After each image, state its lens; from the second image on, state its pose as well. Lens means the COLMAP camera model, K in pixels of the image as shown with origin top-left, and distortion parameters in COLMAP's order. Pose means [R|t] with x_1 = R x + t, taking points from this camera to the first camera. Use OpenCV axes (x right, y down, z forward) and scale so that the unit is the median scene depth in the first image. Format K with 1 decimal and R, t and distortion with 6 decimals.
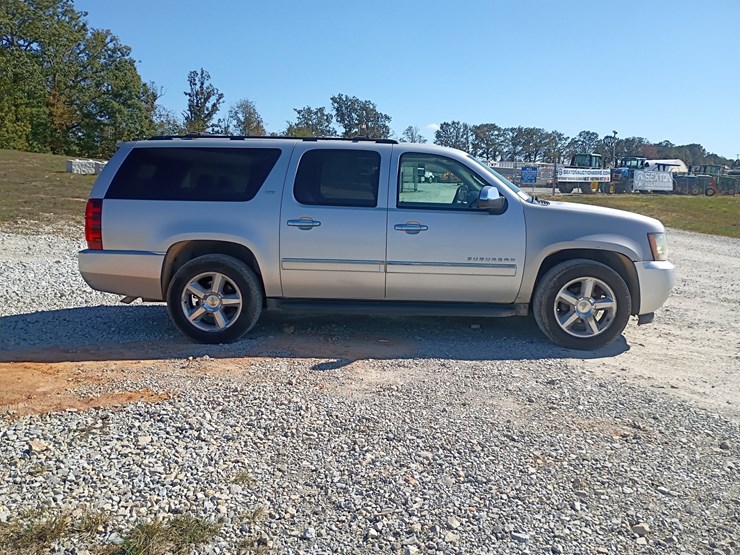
lens RADIAL K [[623.1, 0, 366.3], [0, 623.1, 280.2], [0, 0, 1]] dist [0.074133, -0.094932]
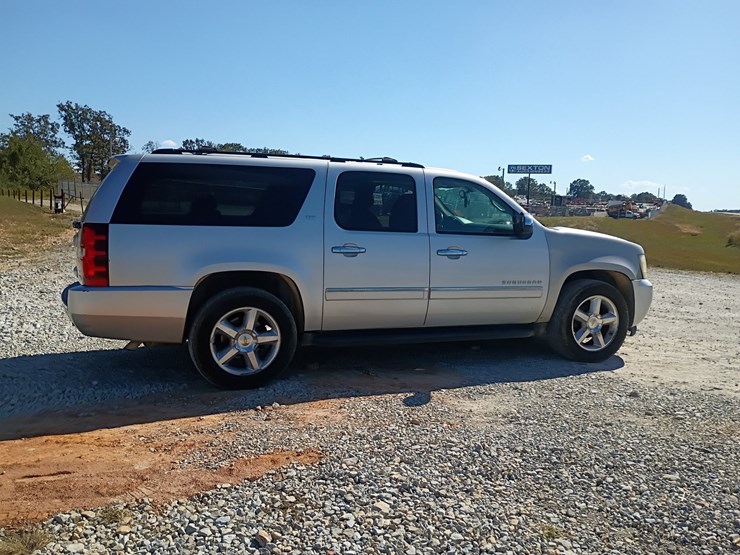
lens RADIAL K [[626.0, 0, 384.8], [0, 626.0, 278.5], [0, 0, 1]] dist [0.073578, -0.081773]
pose [[0.928397, -0.029680, 0.370403, -0.394197], [0.043451, 0.998638, -0.028889, -0.019031], [-0.369041, 0.042915, 0.928422, 0.111999]]
